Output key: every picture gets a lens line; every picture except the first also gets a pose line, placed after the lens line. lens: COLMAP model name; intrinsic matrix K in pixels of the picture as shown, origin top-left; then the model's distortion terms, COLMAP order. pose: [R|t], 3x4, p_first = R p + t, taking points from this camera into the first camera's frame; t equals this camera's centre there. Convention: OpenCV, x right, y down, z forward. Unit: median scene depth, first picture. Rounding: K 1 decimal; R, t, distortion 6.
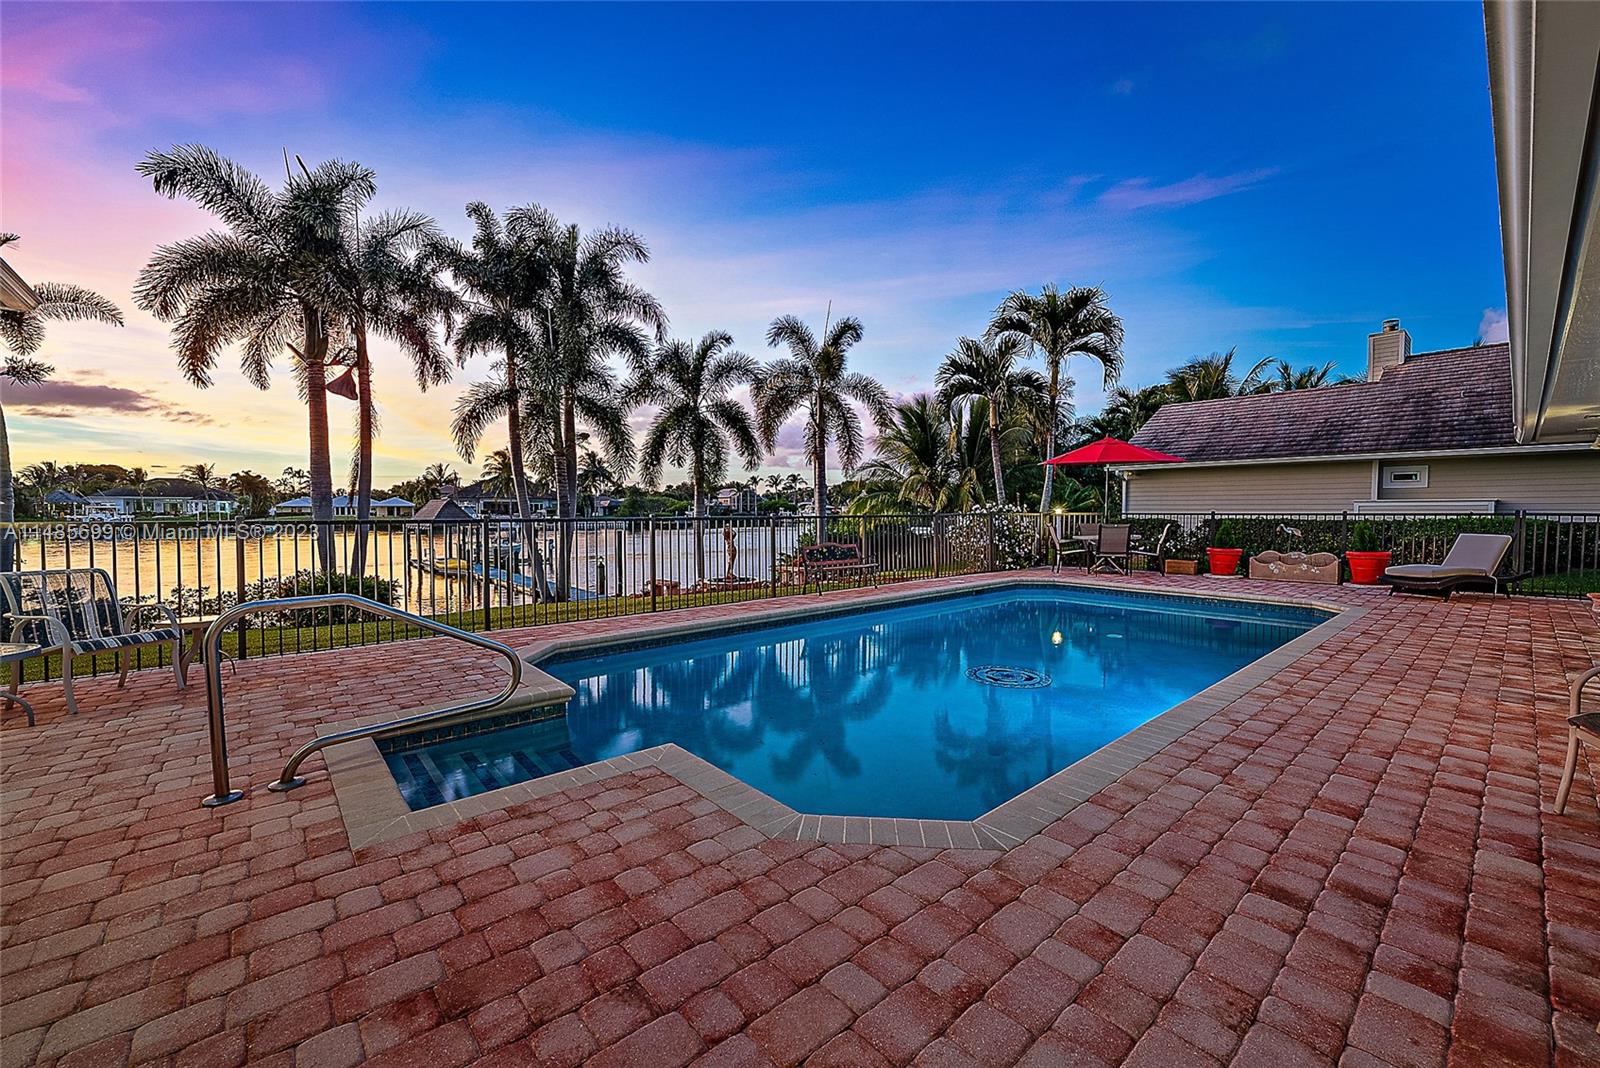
lens RADIAL K [[634.2, 0, 807.8], [0, 634.2, 534.7], [0, 0, 1]] dist [0.000727, -0.000098]
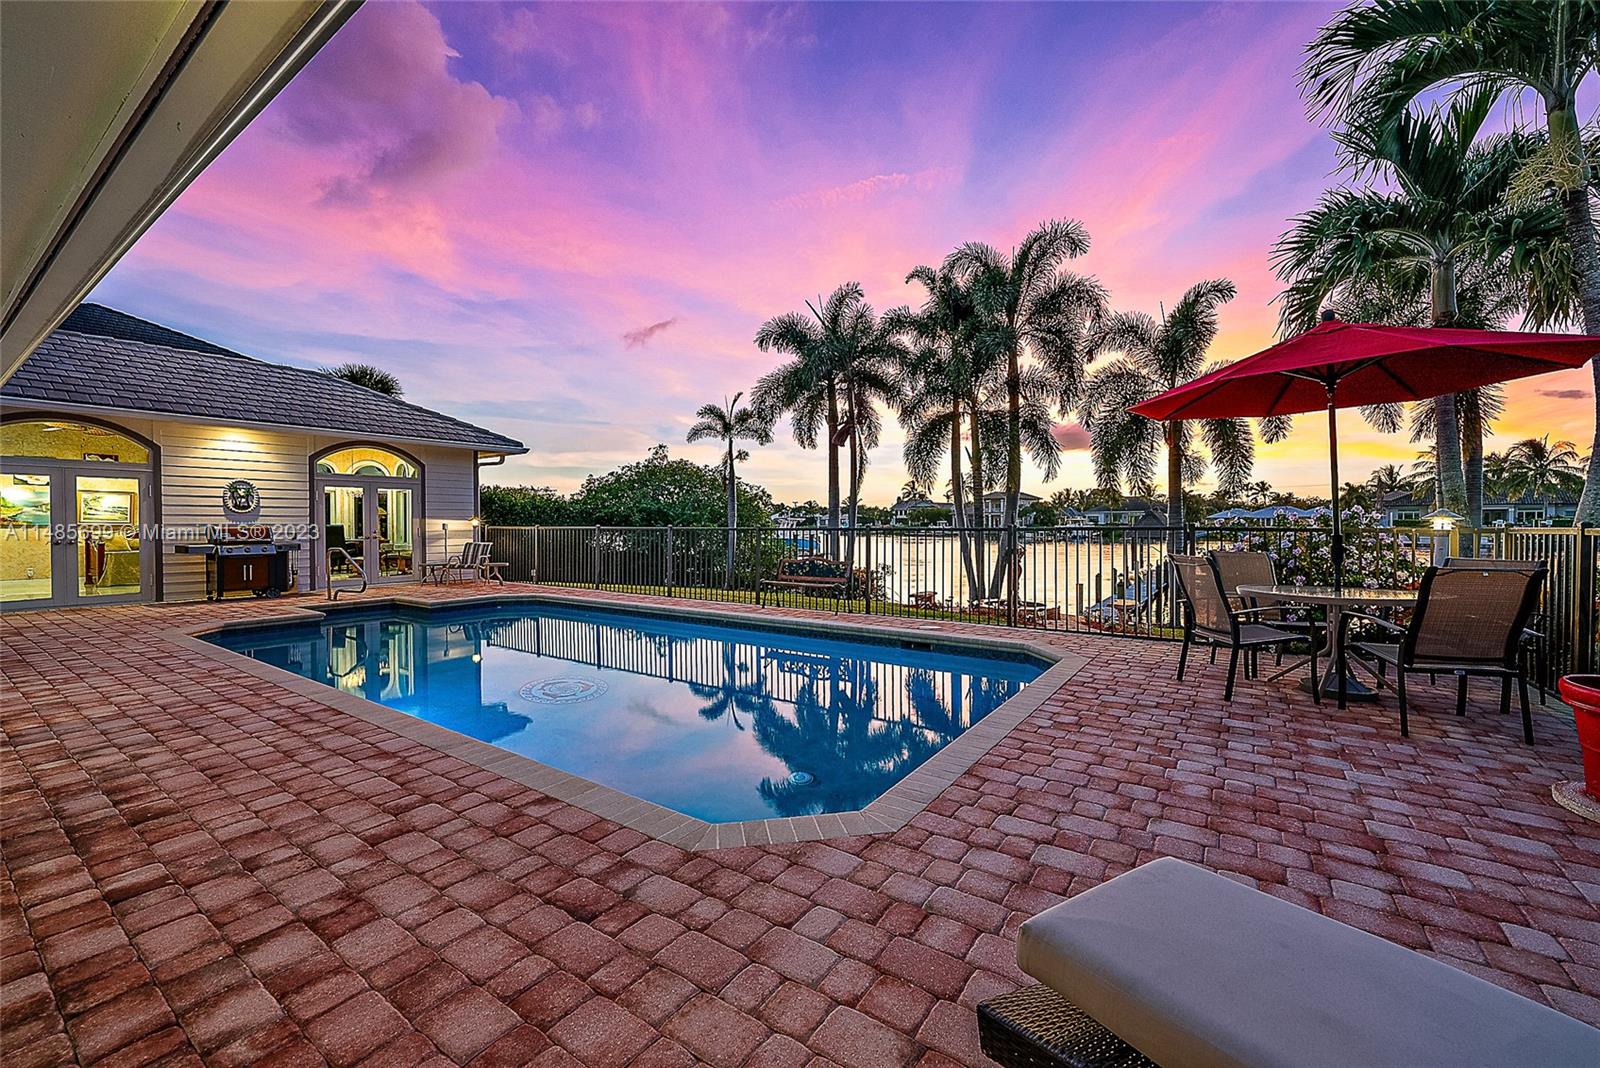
lens RADIAL K [[642.5, 0, 803.1], [0, 642.5, 532.8], [0, 0, 1]] dist [0.000457, -0.000233]
pose [[0.239456, 0.015473, -0.970784, 0.080912], [-0.035650, 0.999339, 0.007134, -0.002374], [0.970252, 0.032900, 0.239850, 0.063118]]
